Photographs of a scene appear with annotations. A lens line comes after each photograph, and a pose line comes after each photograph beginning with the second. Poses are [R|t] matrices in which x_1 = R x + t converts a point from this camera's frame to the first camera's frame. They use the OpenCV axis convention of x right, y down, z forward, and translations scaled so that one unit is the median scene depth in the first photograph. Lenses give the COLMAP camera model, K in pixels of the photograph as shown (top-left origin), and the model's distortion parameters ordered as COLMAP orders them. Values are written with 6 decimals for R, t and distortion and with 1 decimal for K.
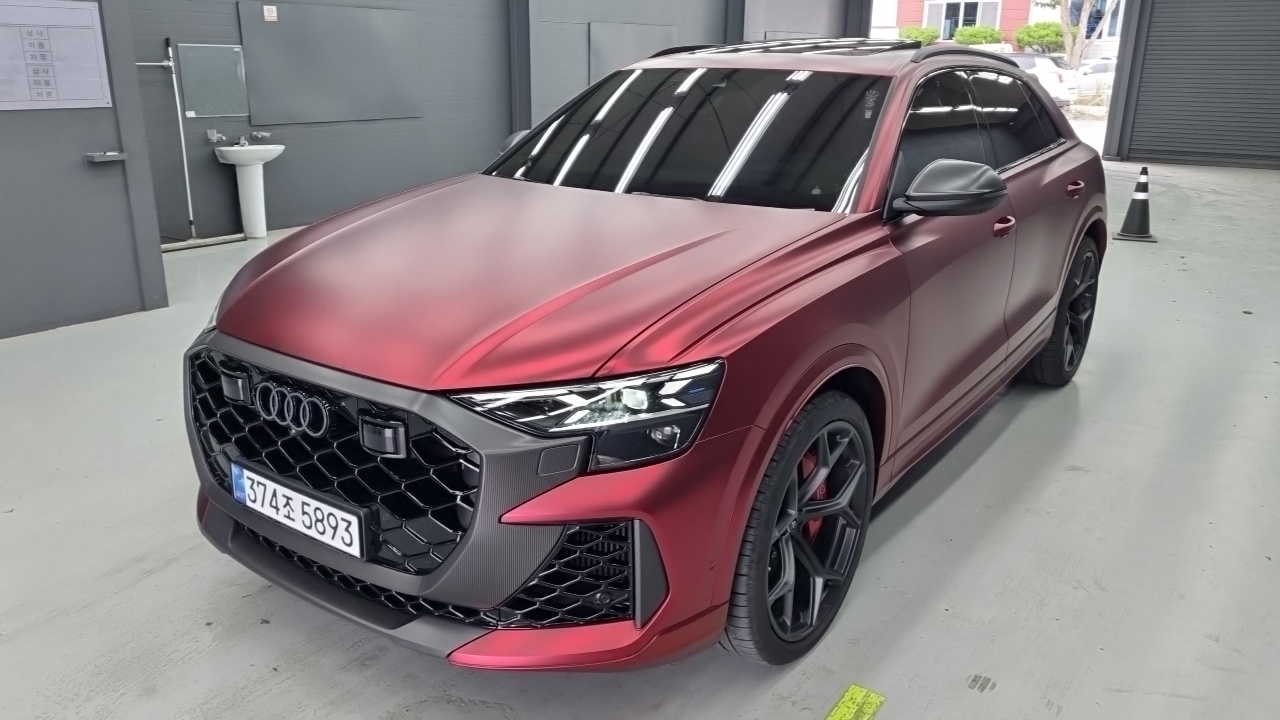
lens RADIAL K [[961.3, 0, 640.0], [0, 961.3, 360.0], [0, 0, 1]] dist [0.047977, -0.064996]
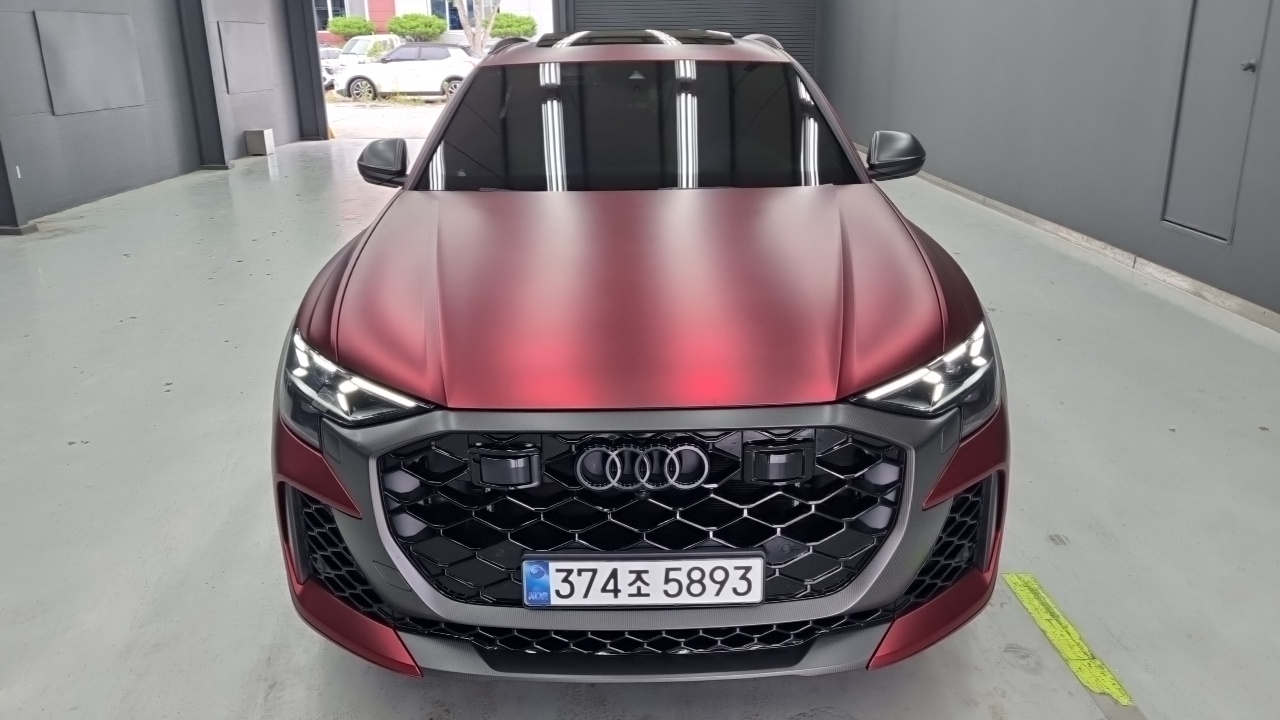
lens RADIAL K [[961.3, 0, 640.0], [0, 961.3, 360.0], [0, 0, 1]] dist [0.047977, -0.064996]
pose [[0.793792, -0.201646, 0.573789, -0.832189], [0.196370, 0.977883, 0.071994, -0.105815], [-0.575616, 0.055527, 0.815833, 0.292910]]
